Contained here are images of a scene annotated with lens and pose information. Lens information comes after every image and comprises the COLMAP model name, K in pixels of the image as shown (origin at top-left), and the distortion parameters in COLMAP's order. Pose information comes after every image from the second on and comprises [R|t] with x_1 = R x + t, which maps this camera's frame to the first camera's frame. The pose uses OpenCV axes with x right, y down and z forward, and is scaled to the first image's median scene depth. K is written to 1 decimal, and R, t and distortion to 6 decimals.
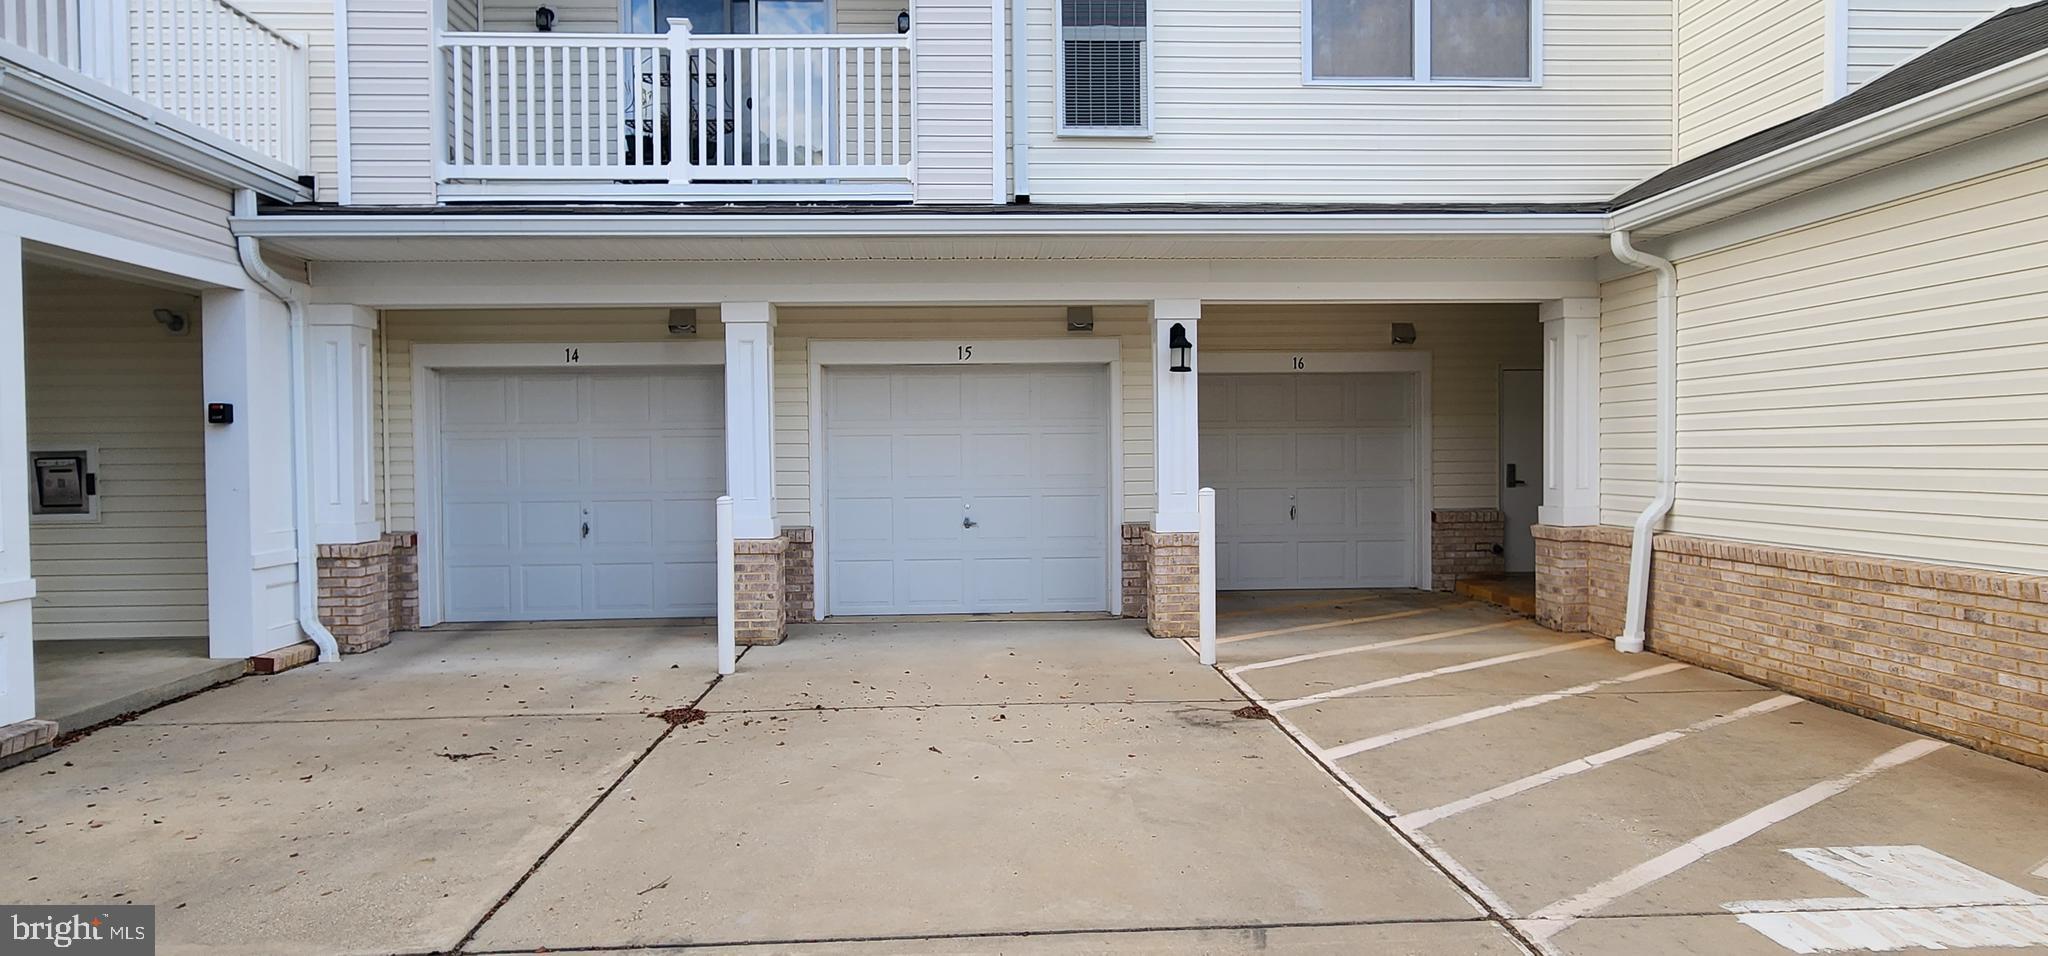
lens RADIAL K [[1097.2, 0, 1025.8], [0, 1097.2, 478.2], [0, 0, 1]] dist [-0.000415, 0.000511]
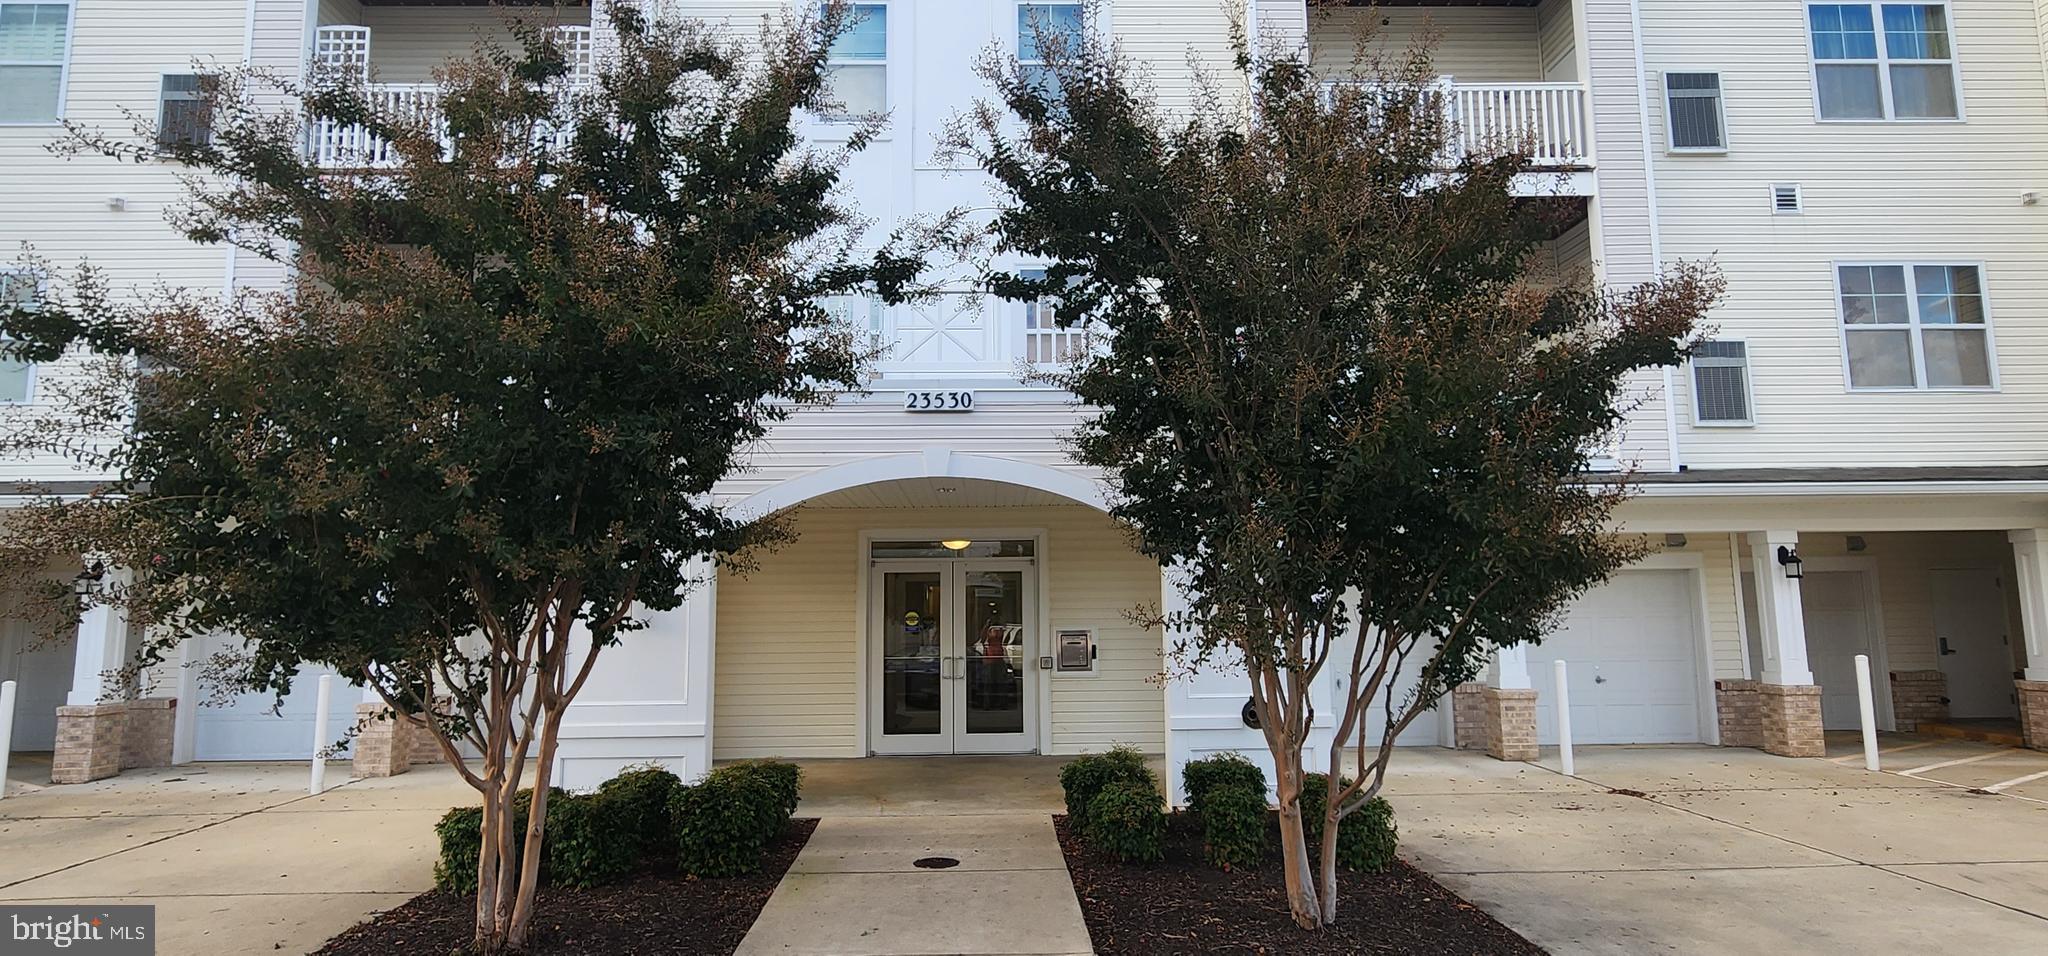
lens RADIAL K [[1097.2, 0, 1021.3], [0, 1097.2, 481.1], [0, 0, 1]] dist [-0.000415, 0.000511]
pose [[0.999675, -0.002988, -0.025317, -0.868320], [-0.000755, 0.989206, -0.146532, -0.006051], [0.025482, 0.146504, 0.988882, -0.540946]]
